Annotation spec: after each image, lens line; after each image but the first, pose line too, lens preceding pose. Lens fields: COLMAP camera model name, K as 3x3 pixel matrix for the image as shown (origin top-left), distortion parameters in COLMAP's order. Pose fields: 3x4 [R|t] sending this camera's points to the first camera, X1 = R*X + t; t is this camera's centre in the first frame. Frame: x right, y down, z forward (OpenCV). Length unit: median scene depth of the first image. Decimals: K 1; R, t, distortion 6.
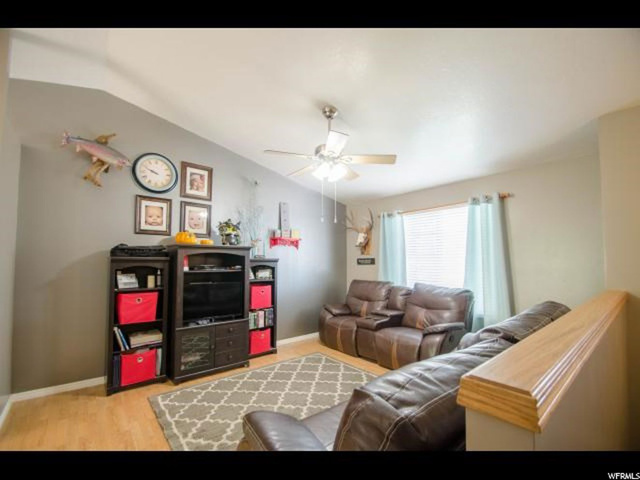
lens RADIAL K [[282.4, 0, 317.5], [0, 282.4, 251.8], [0, 0, 1]] dist [-0.001351, -0.000607]
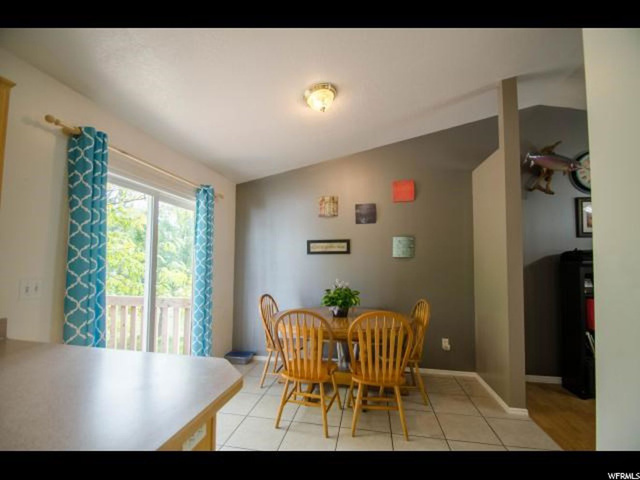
lens RADIAL K [[282.4, 0, 317.5], [0, 282.4, 251.8], [0, 0, 1]] dist [-0.001351, -0.000607]
pose [[0.646237, -0.036849, -0.762246, -0.485561], [0.017789, 0.999290, -0.033227, 0.002139], [0.762929, 0.007913, 0.646434, -0.310495]]
